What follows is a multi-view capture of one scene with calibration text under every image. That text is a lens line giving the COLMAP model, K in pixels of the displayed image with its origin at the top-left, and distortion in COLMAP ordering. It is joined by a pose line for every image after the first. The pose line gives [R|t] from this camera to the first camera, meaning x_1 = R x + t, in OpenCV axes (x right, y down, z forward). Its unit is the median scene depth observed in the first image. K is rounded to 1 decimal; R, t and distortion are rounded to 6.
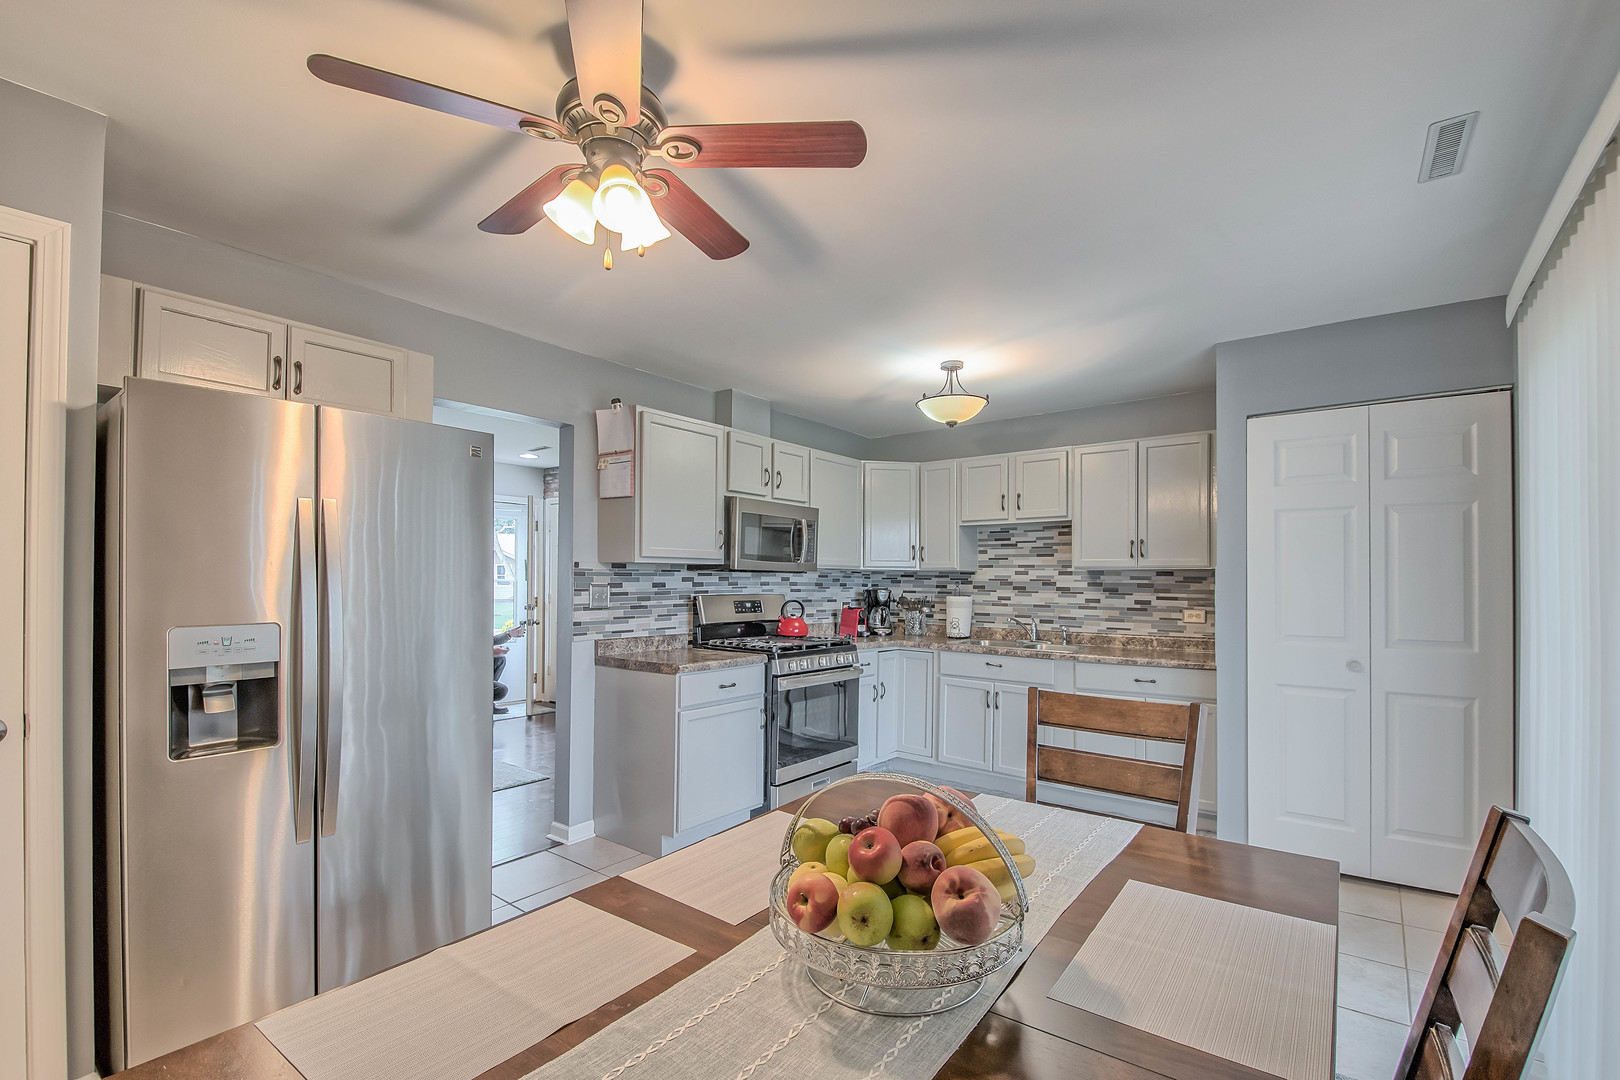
lens RADIAL K [[696.2, 0, 817.0], [0, 696.2, 573.7], [0, 0, 1]] dist [0.001350, 0.000158]
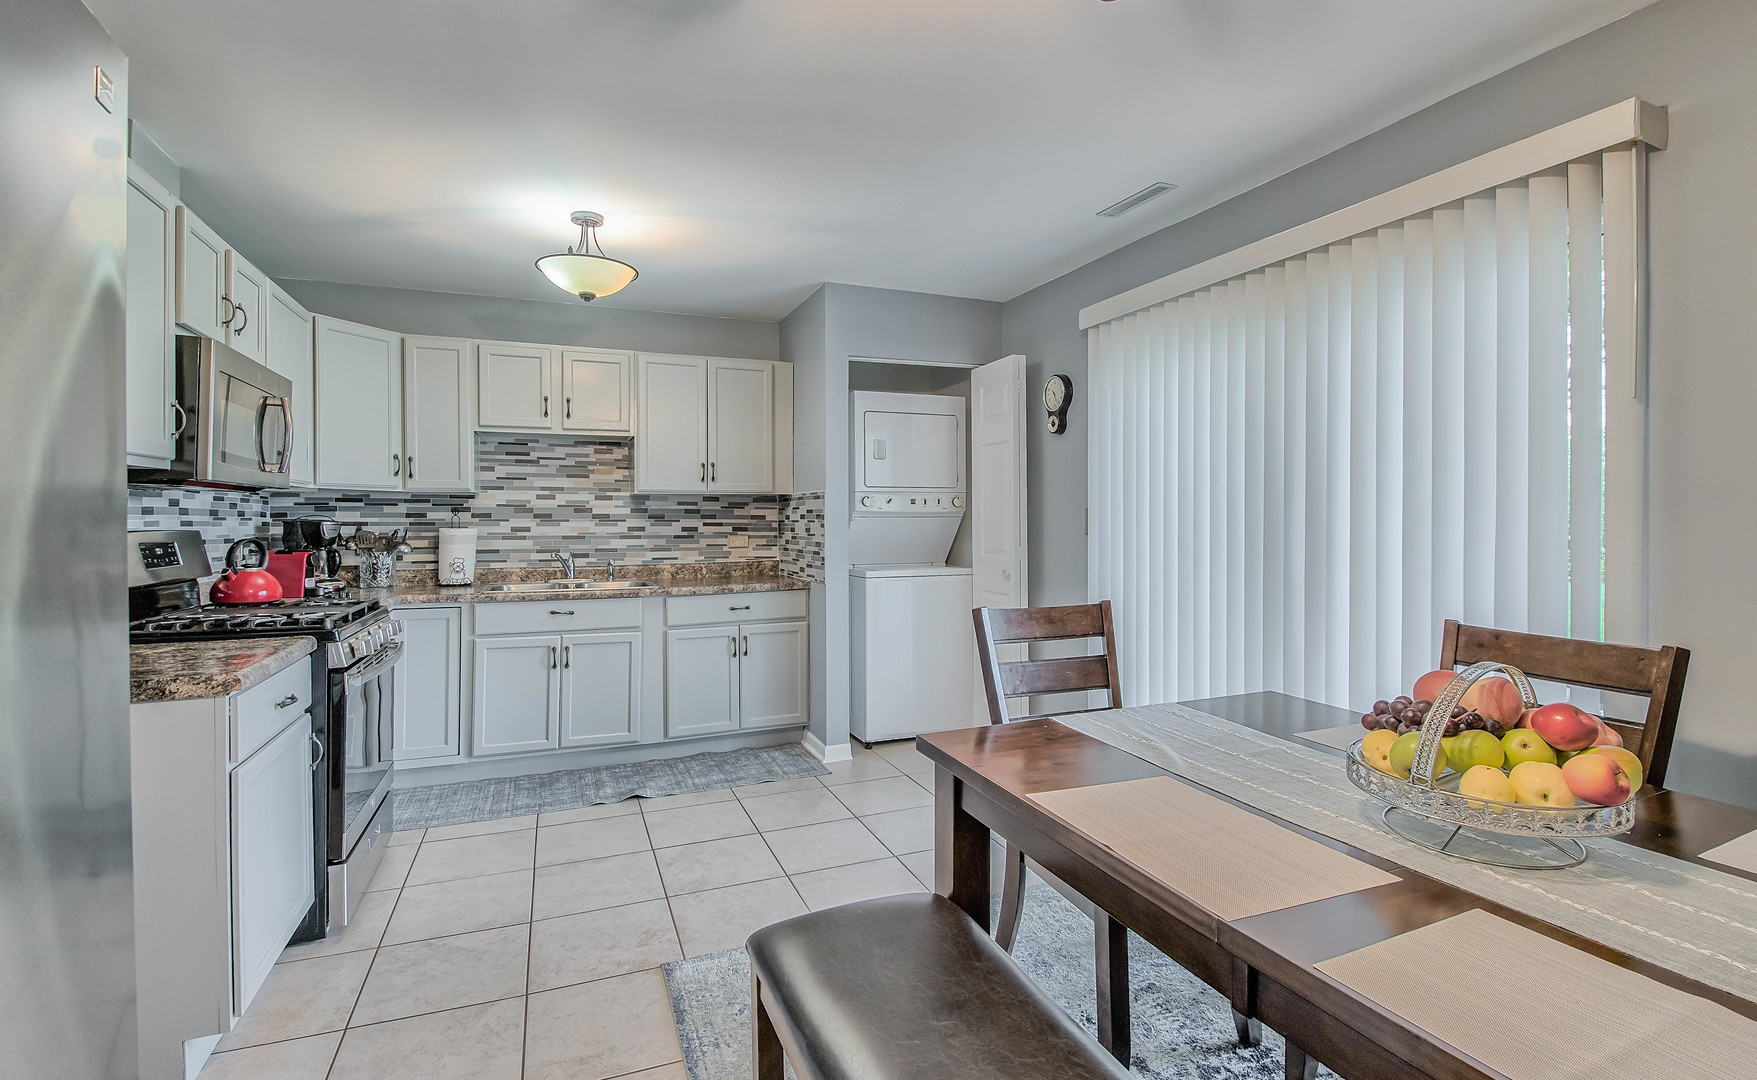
lens RADIAL K [[761.2, 0, 882.7], [0, 761.2, 523.3], [0, 0, 1]] dist [-0.000320, -0.000281]
pose [[0.513147, -0.016630, 0.858140, -0.280934], [-0.003676, 0.999761, 0.021572, 0.009521], [-0.858293, -0.014224, 0.512963, 0.235402]]
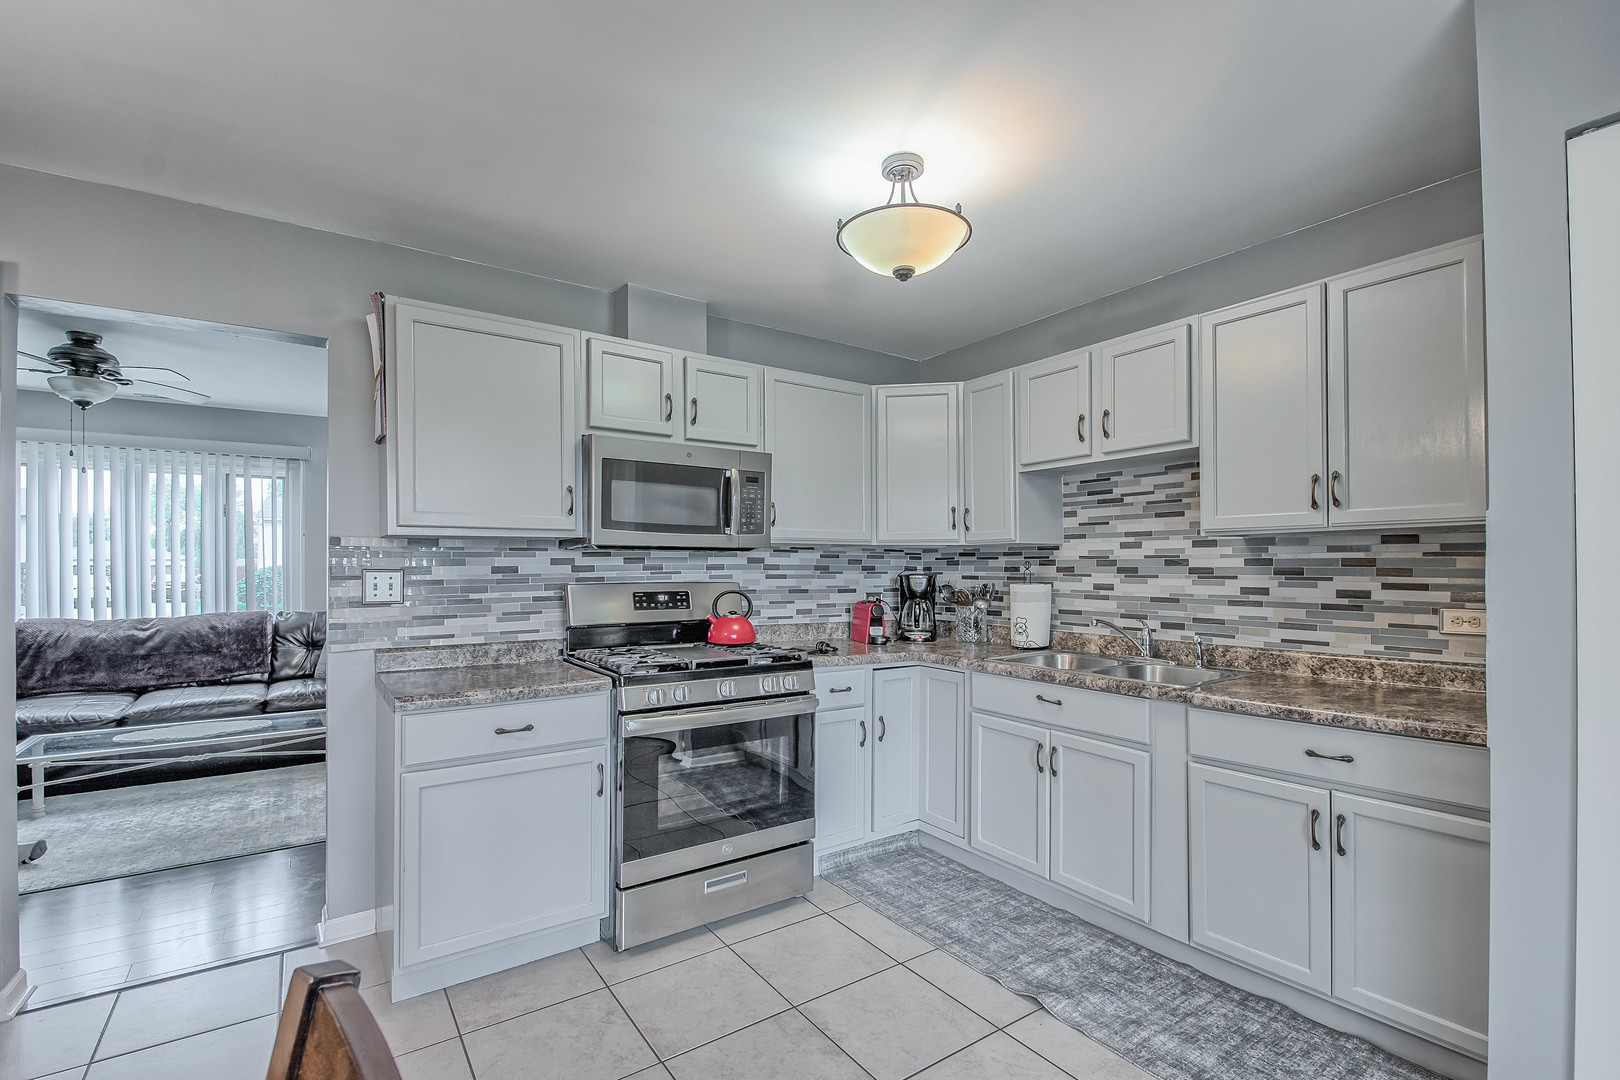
lens RADIAL K [[716.3, 0, 794.5], [0, 716.3, 566.0], [0, 0, 1]] dist [0.011910, -0.016740]
pose [[0.951533, -0.011515, -0.307332, 0.223871], [0.013573, 0.999897, 0.004559, 0.011030], [0.307248, -0.008510, 0.951591, 0.337506]]
